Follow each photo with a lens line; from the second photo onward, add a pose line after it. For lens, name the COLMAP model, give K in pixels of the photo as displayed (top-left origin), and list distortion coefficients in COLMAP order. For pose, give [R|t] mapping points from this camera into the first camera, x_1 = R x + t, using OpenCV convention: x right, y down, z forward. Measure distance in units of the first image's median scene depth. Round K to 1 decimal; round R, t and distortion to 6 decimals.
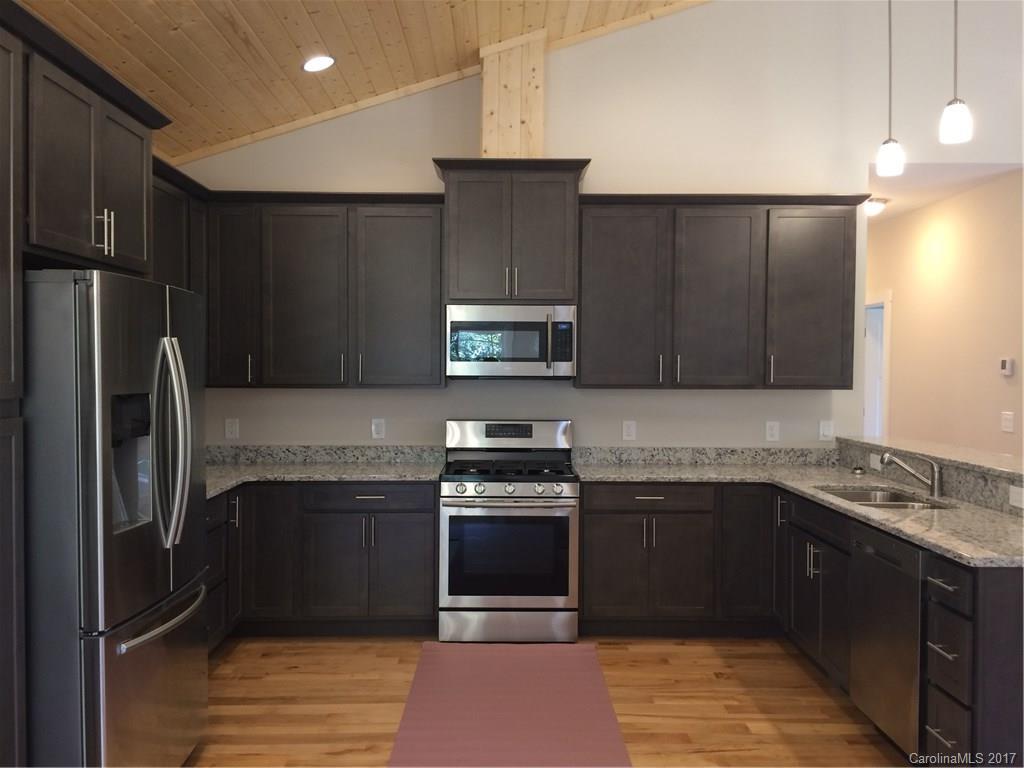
lens RADIAL K [[879.1, 0, 512.5], [0, 879.1, 385.9], [0, 0, 1]] dist [0.083158, -0.110894]
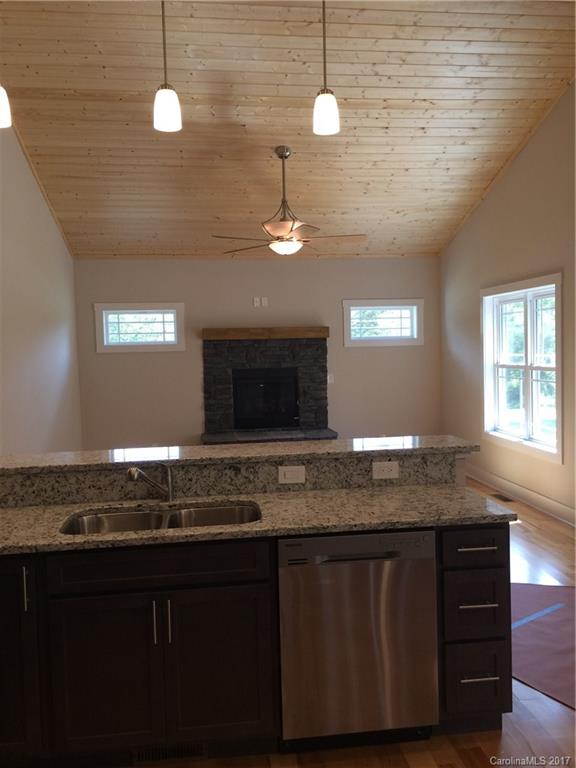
lens RADIAL K [[659.3, 0, 286.0], [0, 659.3, 383.6], [0, 0, 1]] dist [0.083158, -0.110894]
pose [[-0.105240, -0.058873, 0.992703, -0.198493], [0.047348, 0.996817, 0.064137, -0.034894], [-0.993319, 0.053752, -0.102117, 0.777043]]
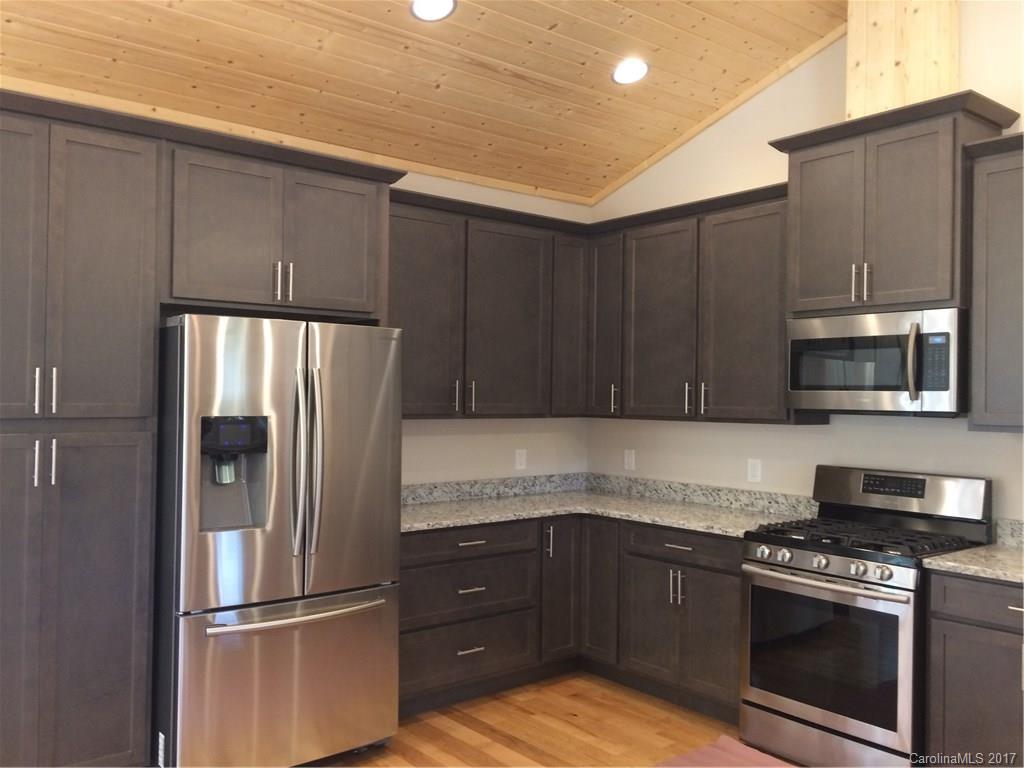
lens RADIAL K [[879.1, 0, 504.4], [0, 879.1, 385.3], [0, 0, 1]] dist [0.083158, -0.110894]
pose [[0.620173, -0.007775, -0.784426, 0.398110], [-0.021730, 0.999397, -0.027086, -0.005567], [0.784164, 0.033843, 0.619630, 0.305458]]
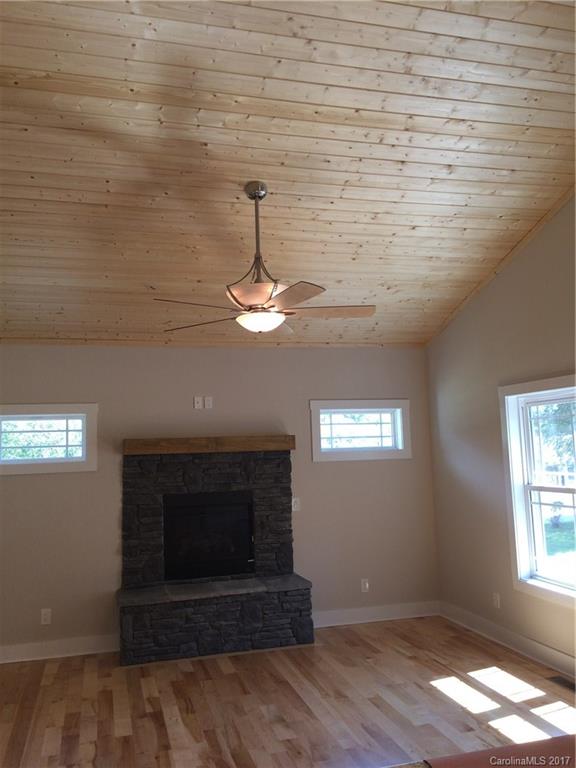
lens RADIAL K [[659.3, 0, 286.6], [0, 659.3, 381.1], [0, 0, 1]] dist [0.083158, -0.110894]
pose [[-0.249258, 0.102445, 0.963003, 0.000680], [0.054910, 0.994284, -0.091561, -0.043792], [-0.966879, 0.030056, -0.253458, 0.798259]]
